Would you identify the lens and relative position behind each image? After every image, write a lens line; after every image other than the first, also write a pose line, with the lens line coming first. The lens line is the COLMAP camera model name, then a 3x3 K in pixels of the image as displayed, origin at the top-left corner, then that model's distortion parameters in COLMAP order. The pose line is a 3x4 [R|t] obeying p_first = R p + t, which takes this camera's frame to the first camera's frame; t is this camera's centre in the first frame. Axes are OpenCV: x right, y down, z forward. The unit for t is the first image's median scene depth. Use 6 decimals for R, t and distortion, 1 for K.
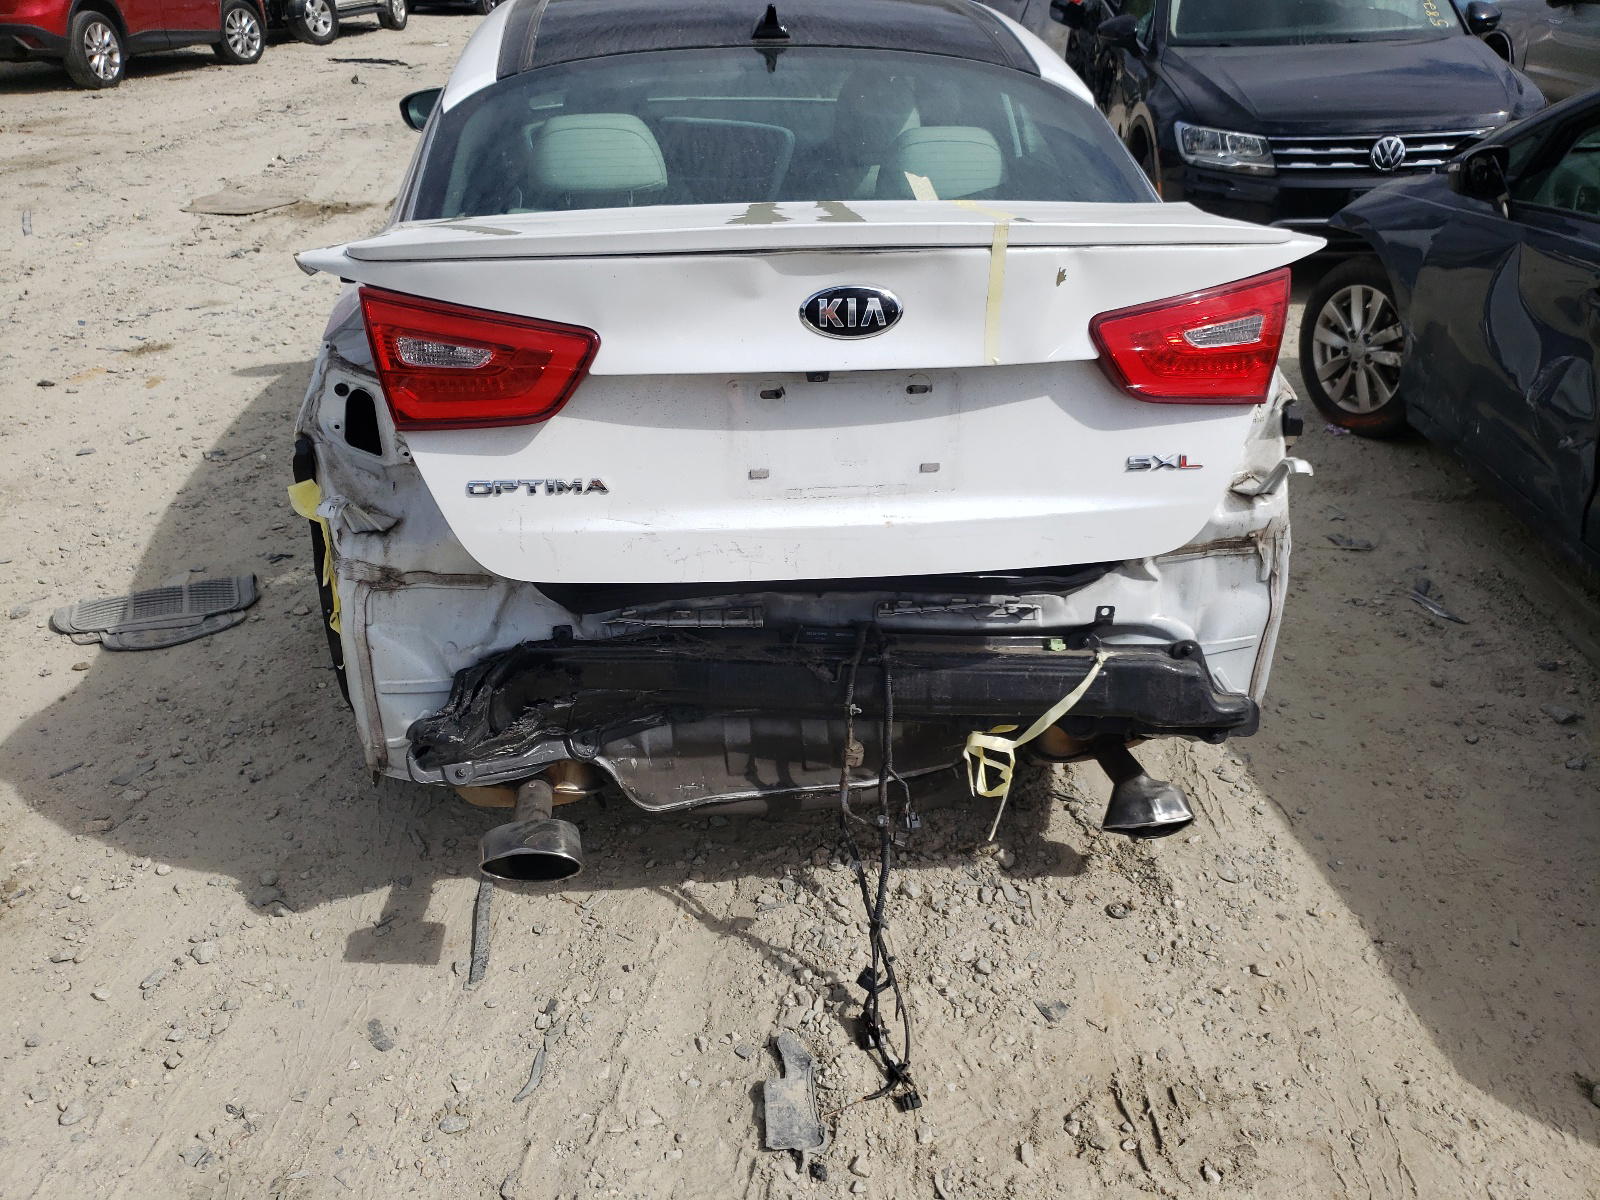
lens RADIAL K [[1323.1, 0, 798.8], [0, 1323.1, 601.4], [0, 0, 1]] dist [0.031840, -0.014577]
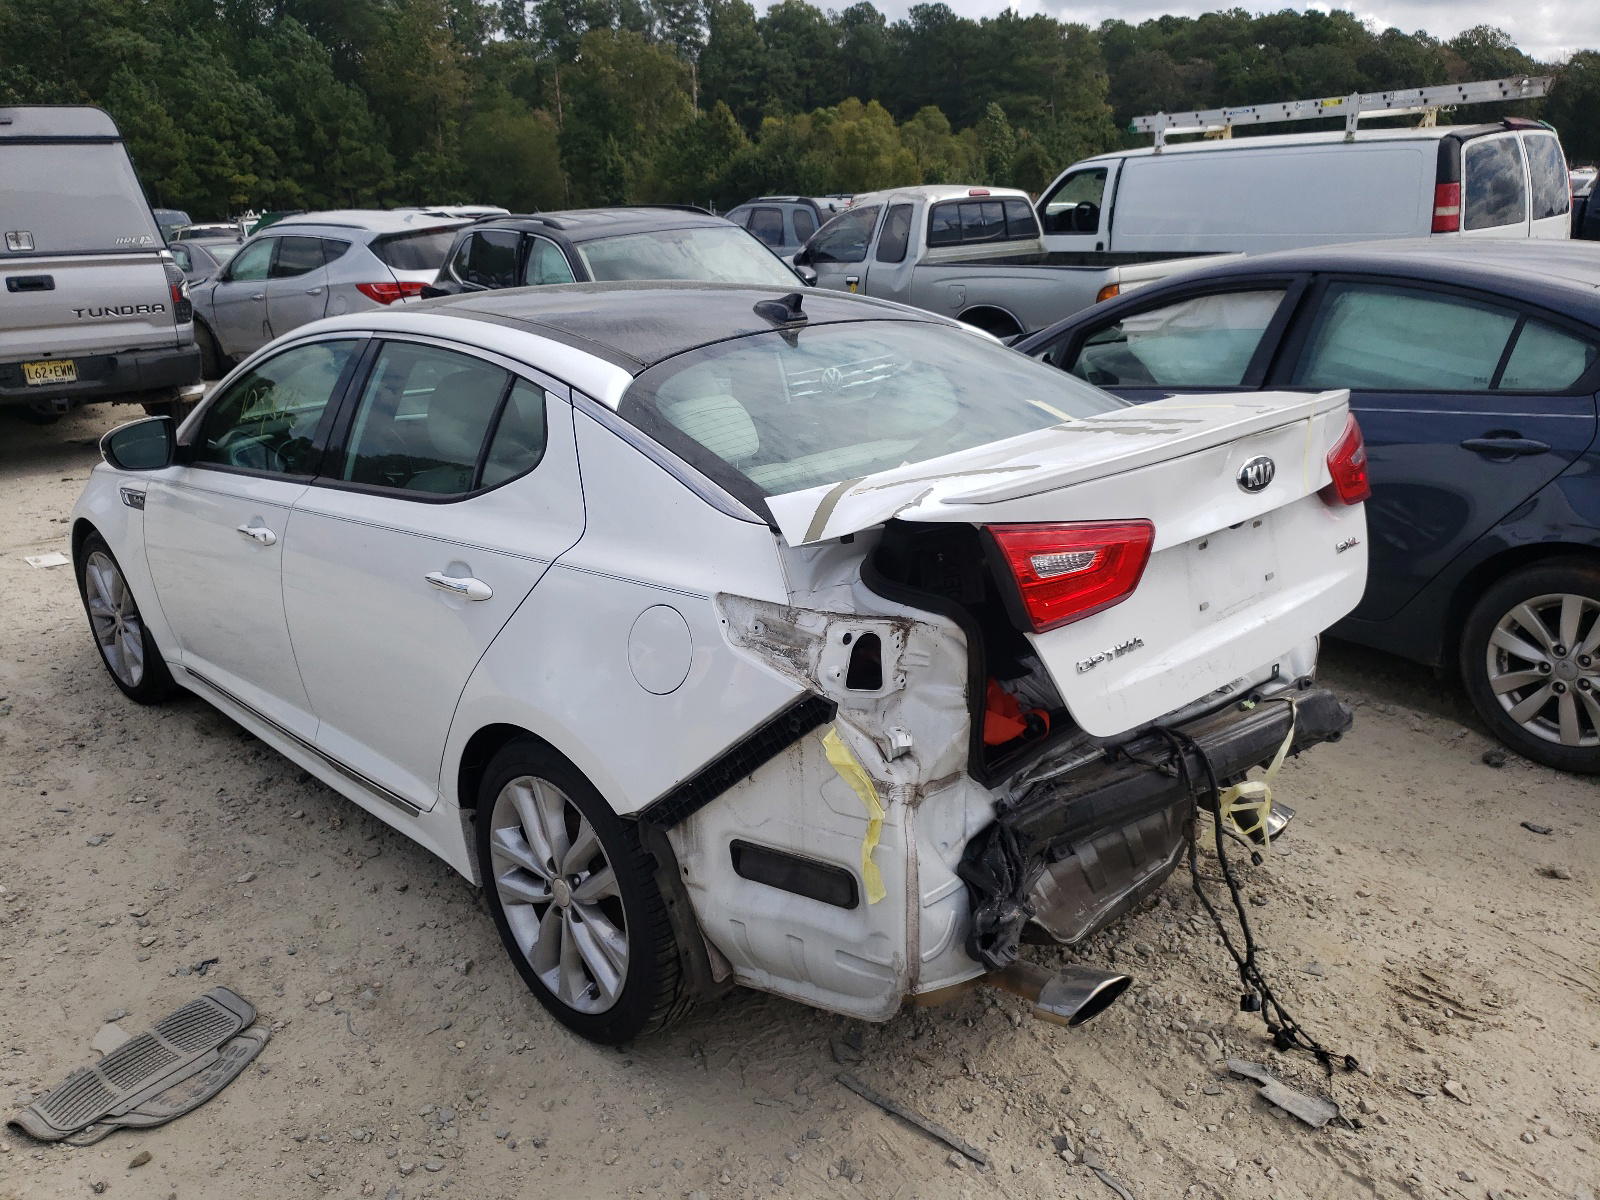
lens RADIAL K [[1323.1, 0, 796.6], [0, 1323.1, 601.2], [0, 0, 1]] dist [0.031840, -0.014577]
pose [[0.768003, -0.215885, 0.602964, -0.985601], [0.325353, 0.942455, -0.076970, -0.112875], [-0.551650, 0.255290, 0.794047, 0.137881]]
